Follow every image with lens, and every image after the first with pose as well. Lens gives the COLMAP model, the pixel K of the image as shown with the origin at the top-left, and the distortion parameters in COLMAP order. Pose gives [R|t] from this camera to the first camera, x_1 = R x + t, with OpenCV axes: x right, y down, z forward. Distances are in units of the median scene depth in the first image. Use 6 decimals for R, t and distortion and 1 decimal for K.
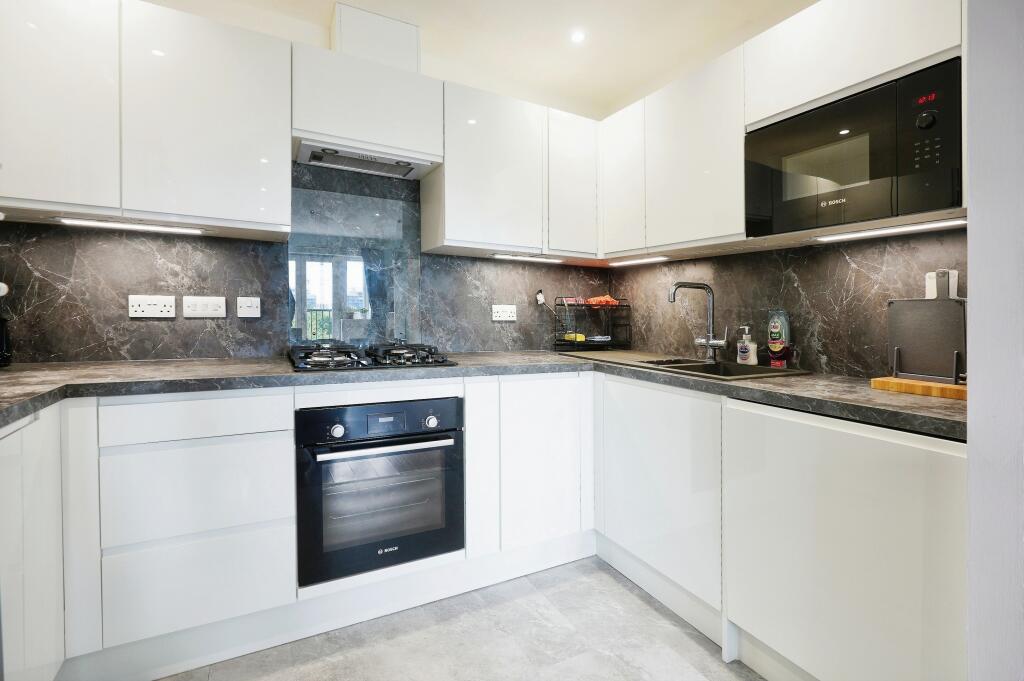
lens RADIAL K [[474.5, 0, 513.3], [0, 474.5, 333.7], [0, 0, 1]] dist [-0.009948, 0.002806]
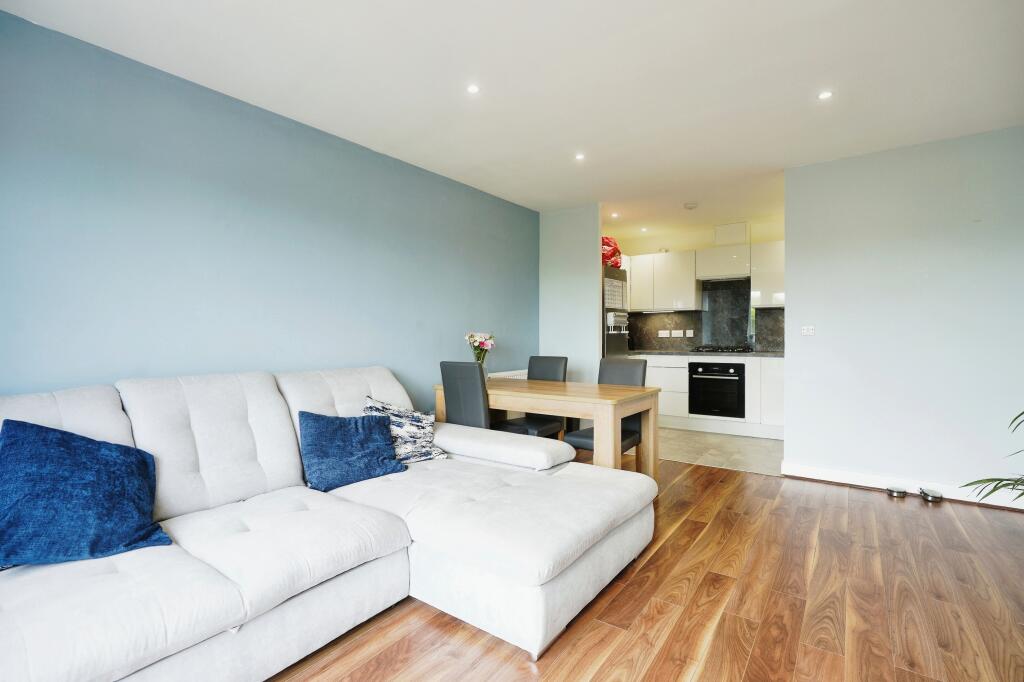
lens RADIAL K [[474.5, 0, 504.8], [0, 474.5, 299.0], [0, 0, 1]] dist [-0.009948, 0.002806]
pose [[0.429645, -0.087994, -0.898700, 1.769341], [-0.029203, 0.993366, -0.111224, 0.102031], [0.902525, 0.074032, 0.424226, -1.447616]]
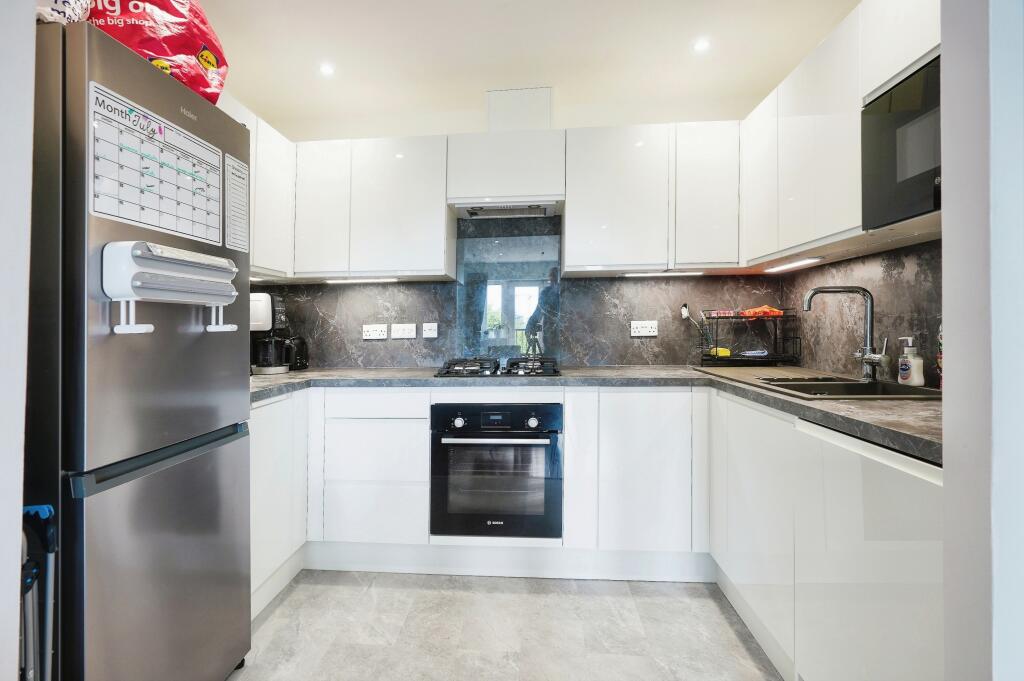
lens RADIAL K [[474.5, 0, 493.9], [0, 474.5, 332.5], [0, 0, 1]] dist [-0.009948, 0.002806]
pose [[0.831871, -0.025287, -0.554392, 0.378688], [0.003765, 0.999196, -0.039926, 0.006431], [0.554956, 0.031126, 0.831297, -0.045684]]
